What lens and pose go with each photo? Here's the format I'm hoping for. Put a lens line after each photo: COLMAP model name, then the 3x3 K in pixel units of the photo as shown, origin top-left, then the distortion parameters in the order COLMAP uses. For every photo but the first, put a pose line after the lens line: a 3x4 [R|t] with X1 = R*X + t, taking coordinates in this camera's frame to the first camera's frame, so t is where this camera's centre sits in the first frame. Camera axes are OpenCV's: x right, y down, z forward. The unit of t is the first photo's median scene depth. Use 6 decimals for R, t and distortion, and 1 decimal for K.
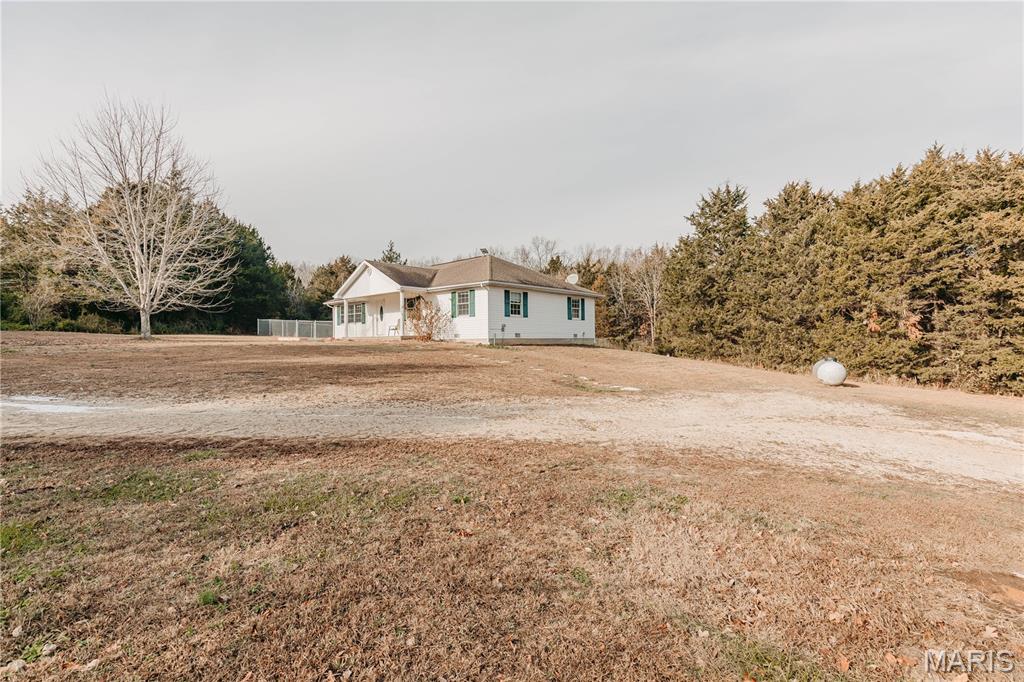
lens RADIAL K [[465.6, 0, 513.4], [0, 465.6, 343.9], [0, 0, 1]] dist [0.008065, -0.000706]
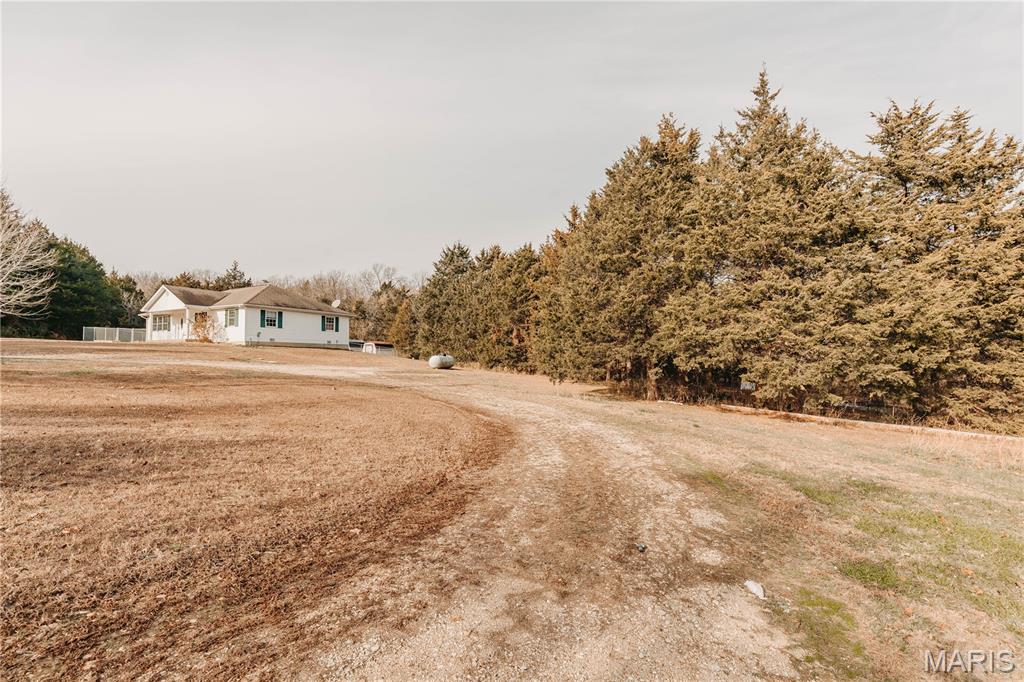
lens RADIAL K [[466.0, 0, 514.6], [0, 466.0, 344.5], [0, 0, 1]] dist [0.008798, -0.001662]
pose [[0.978137, 0.016761, 0.207283, 0.388151], [-0.008737, 0.999179, -0.039566, 0.041192], [-0.207776, 0.036890, 0.977481, -0.537628]]
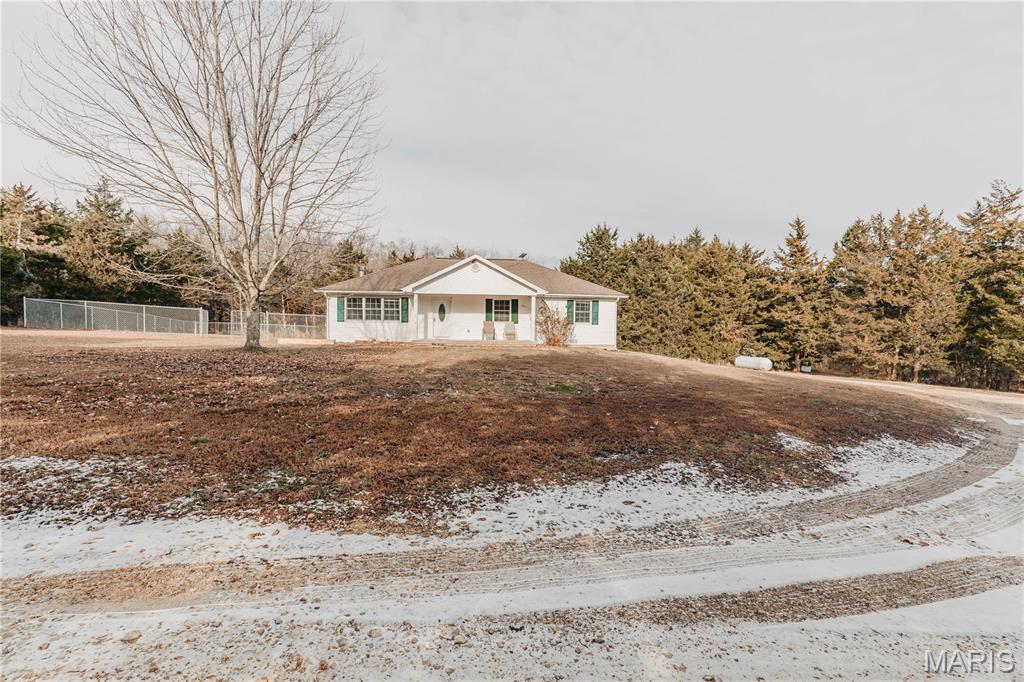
lens RADIAL K [[465.6, 0, 513.4], [0, 465.6, 343.9], [0, 0, 1]] dist [0.008065, -0.000706]
pose [[0.686755, -0.008702, 0.726837, -0.837223], [-0.014355, 0.999571, 0.025531, -0.030892], [-0.726747, -0.027967, 0.686335, 0.305194]]
